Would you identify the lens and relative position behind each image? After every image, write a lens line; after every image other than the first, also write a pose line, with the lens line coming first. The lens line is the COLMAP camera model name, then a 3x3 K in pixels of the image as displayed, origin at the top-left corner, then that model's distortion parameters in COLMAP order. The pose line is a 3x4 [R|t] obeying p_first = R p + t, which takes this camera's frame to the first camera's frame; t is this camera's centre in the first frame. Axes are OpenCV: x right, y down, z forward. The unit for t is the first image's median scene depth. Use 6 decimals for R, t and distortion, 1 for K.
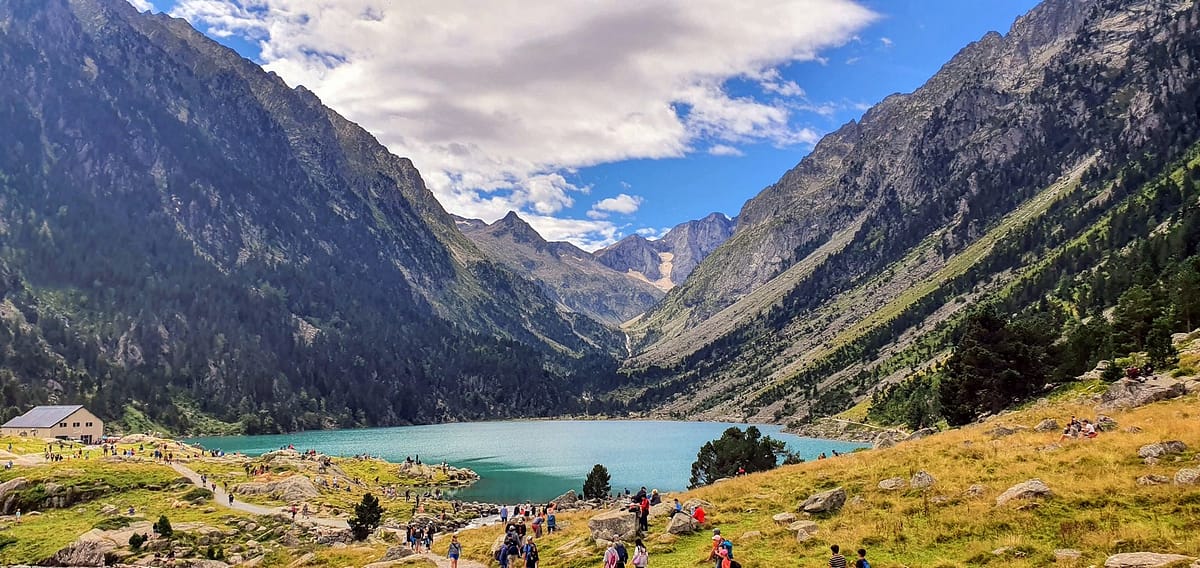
lens RADIAL K [[986.5, 0, 600.0], [0, 986.5, 284.0], [0, 0, 1]] dist [0.110296, -0.437667]
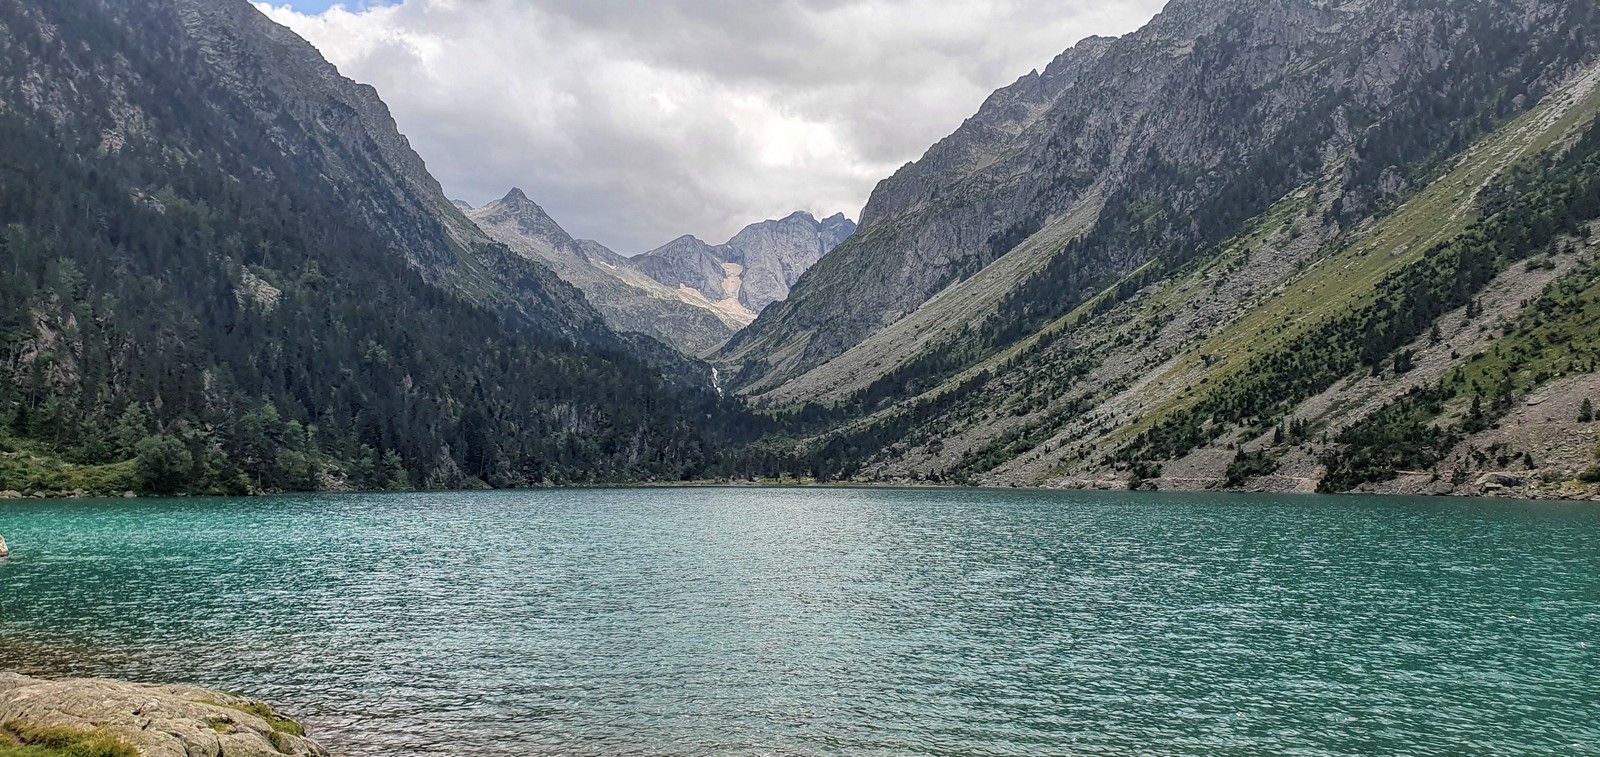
lens RADIAL K [[1276.8, 0, 800.0], [0, 1276.8, 378.5], [0, 0, 1]] dist [0.003306, 0.000063]
pose [[0.986164, 0.022146, 0.164289, -0.084776], [-0.028891, 0.998830, 0.038783, 0.035968], [-0.163238, -0.042993, 0.985650, 0.214996]]
